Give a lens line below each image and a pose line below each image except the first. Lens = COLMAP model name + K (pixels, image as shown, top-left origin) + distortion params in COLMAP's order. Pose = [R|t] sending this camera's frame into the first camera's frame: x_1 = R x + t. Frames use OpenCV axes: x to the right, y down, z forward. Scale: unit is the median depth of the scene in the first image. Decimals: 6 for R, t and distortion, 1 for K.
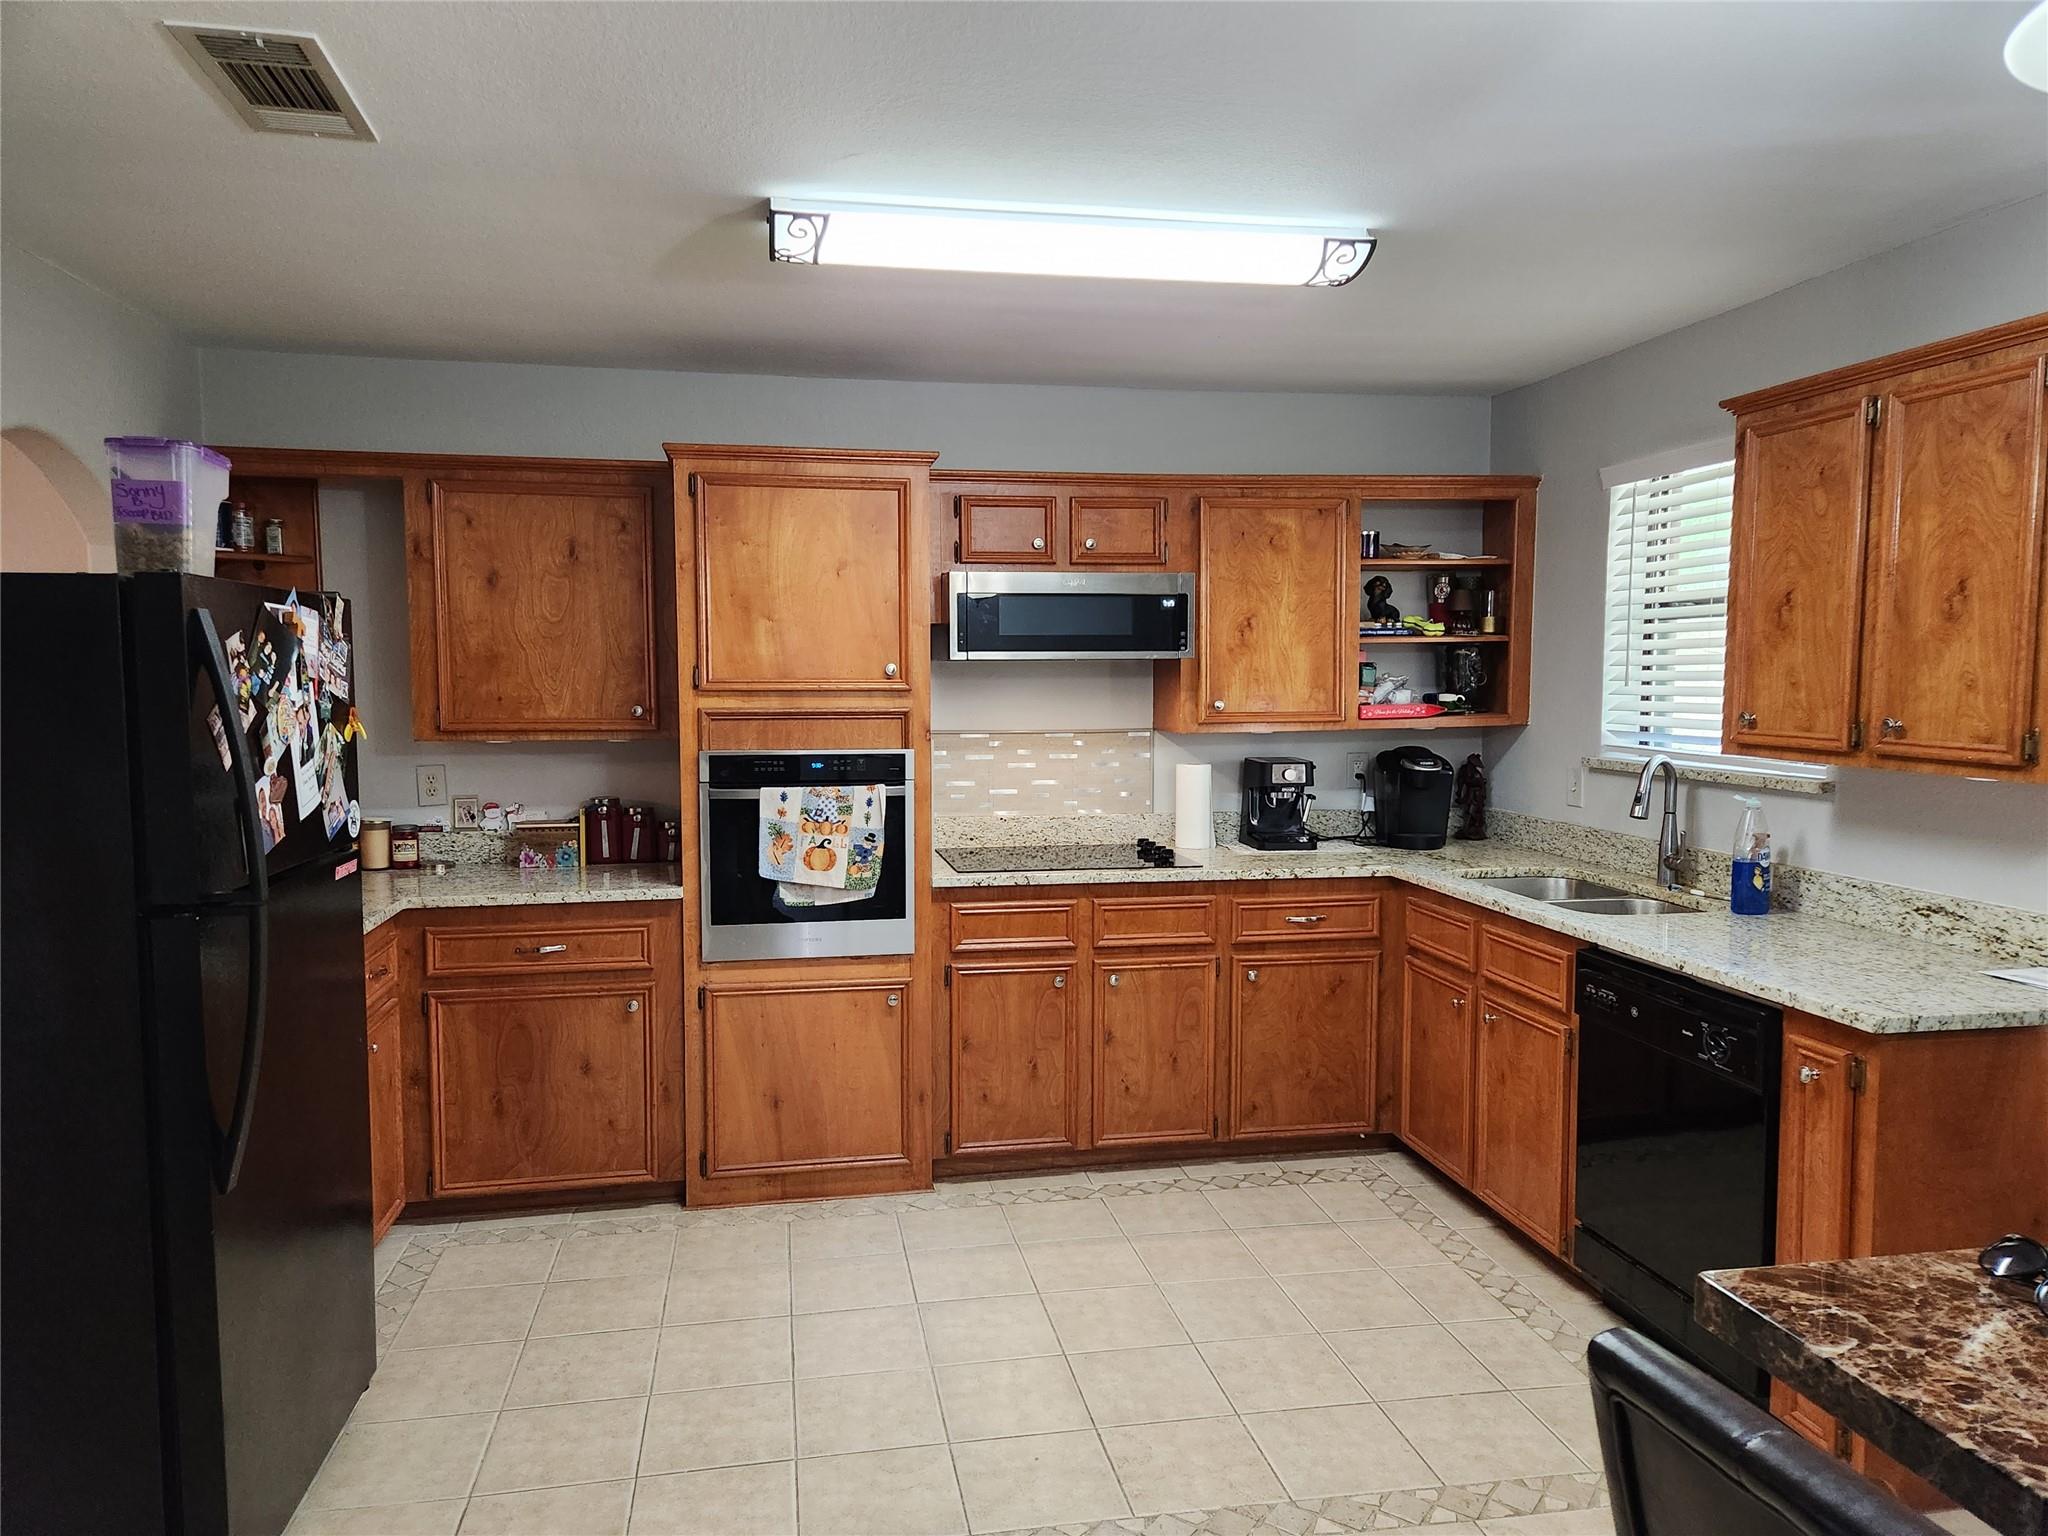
lens RADIAL K [[1355.6, 0, 1012.2], [0, 1355.6, 782.2], [0, 0, 1]] dist [0.065125, -0.045769]
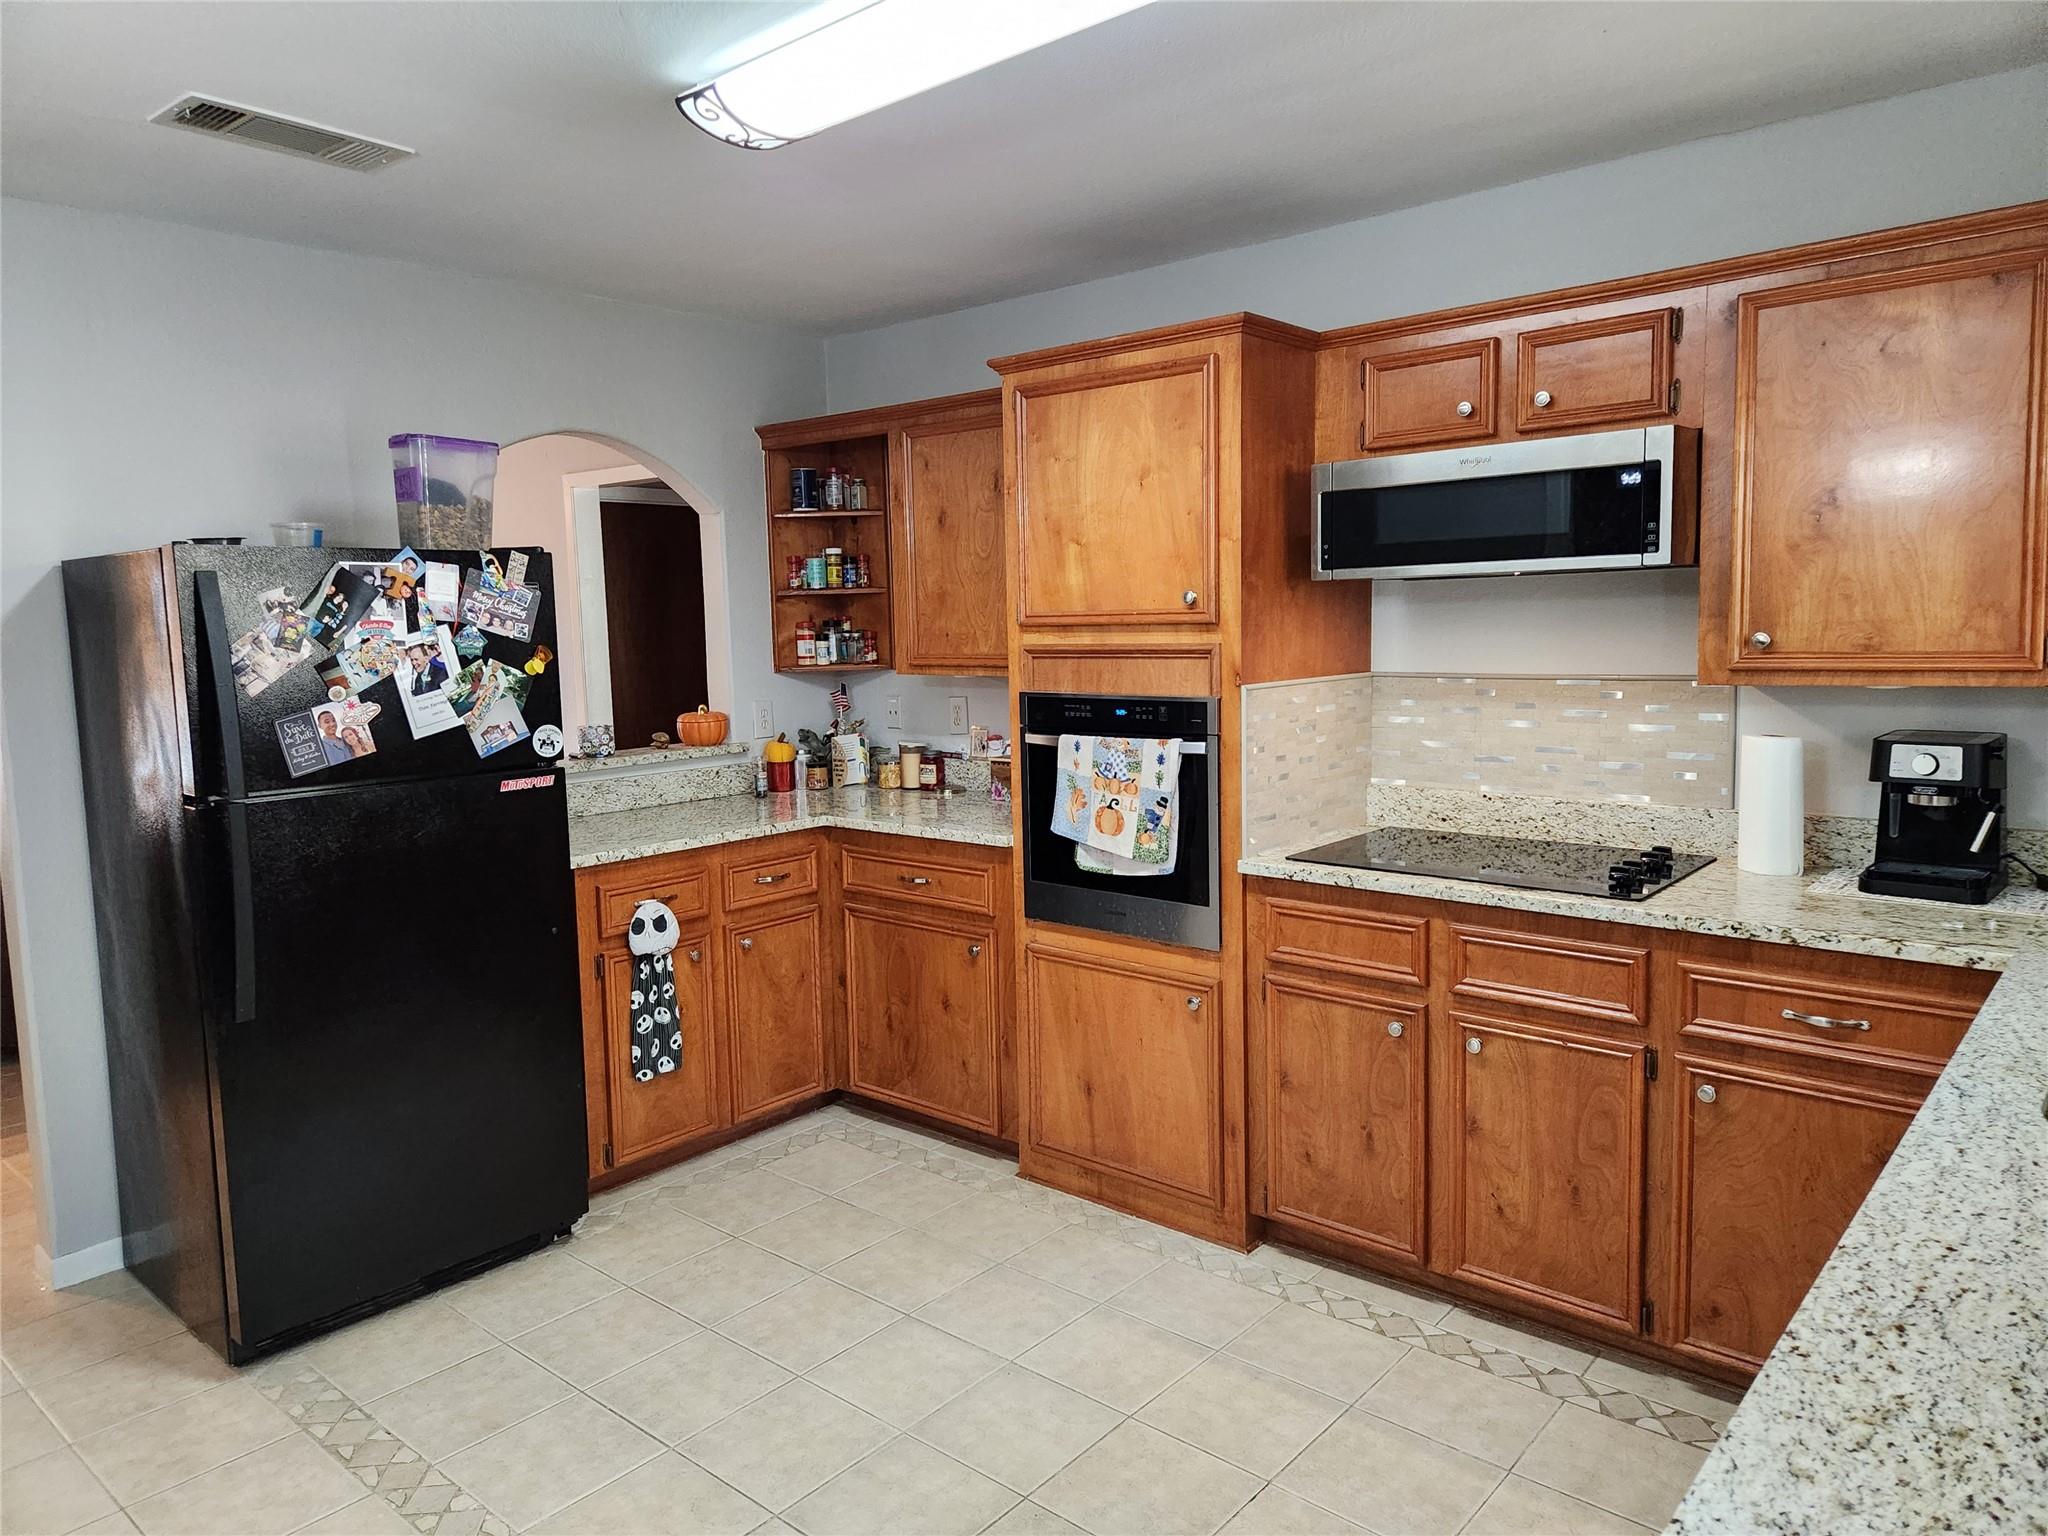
lens RADIAL K [[1355.6, 0, 1022.7], [0, 1355.6, 756.6], [0, 0, 1]] dist [0.065125, -0.045769]
pose [[0.627256, 0.068157, -0.775825, 0.484261], [-0.041157, 0.997672, 0.054371, -0.028489], [0.777725, -0.002174, 0.628601, 0.416228]]
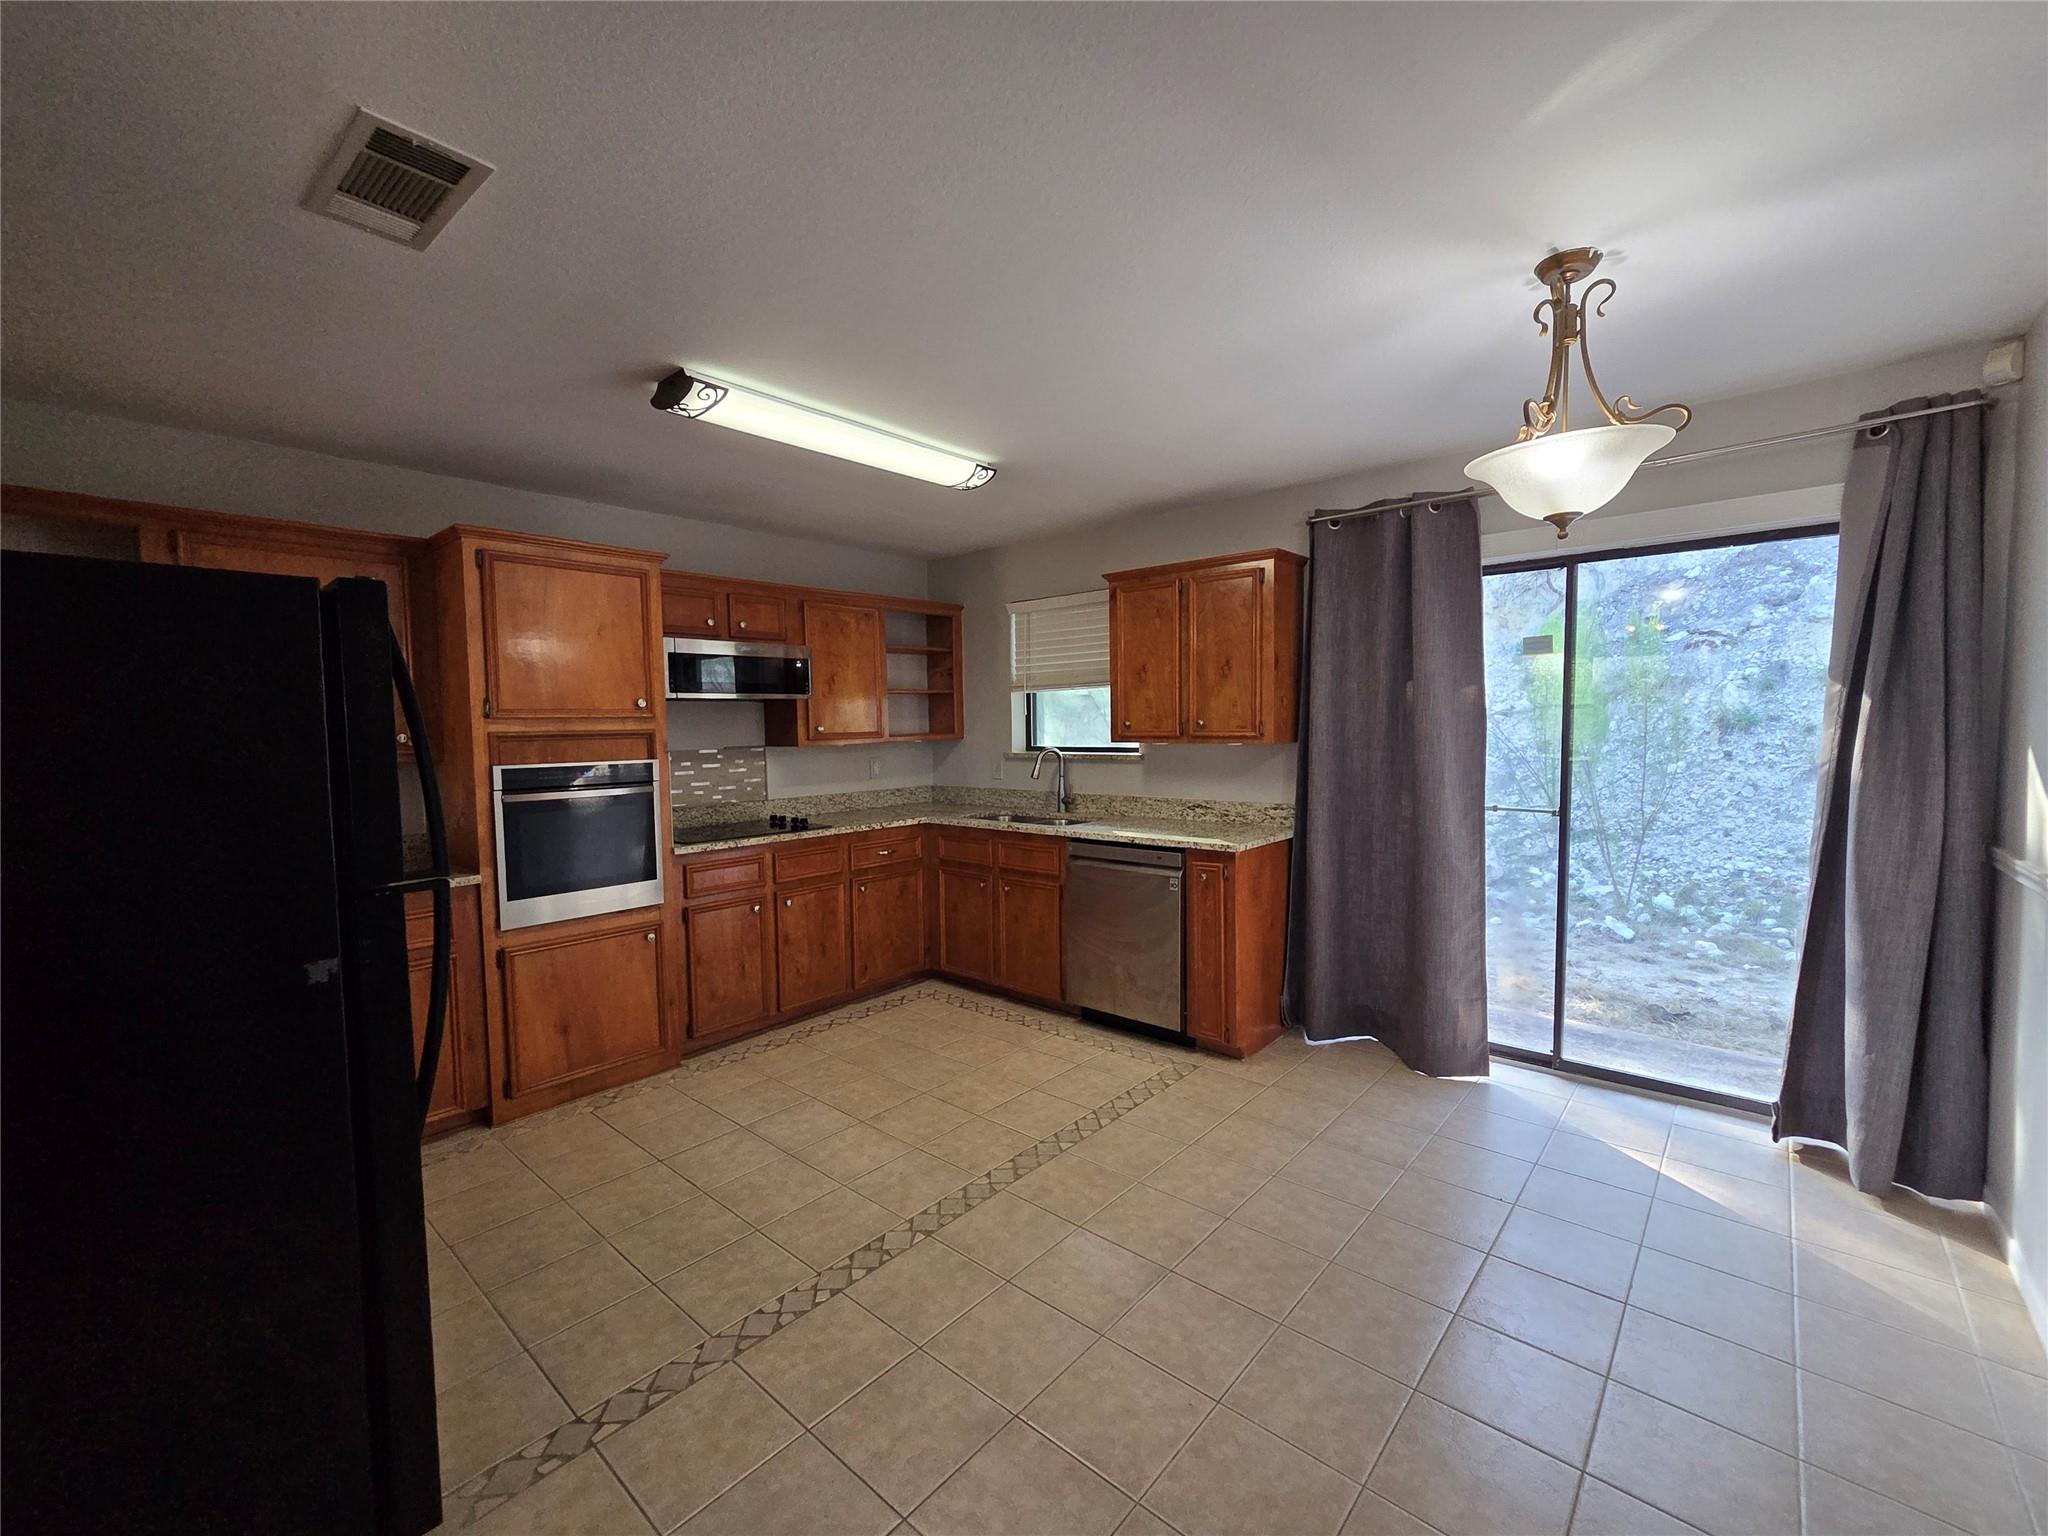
lens RADIAL K [[839.7, 0, 1023.3], [0, 839.7, 774.1], [0, 0, 1]] dist [0.000881, -0.000480]
pose [[0.782886, -0.049213, 0.620216, -0.326240], [0.066029, 0.997809, -0.004174, 0.020712], [-0.618651, 0.044220, 0.784420, 0.070063]]
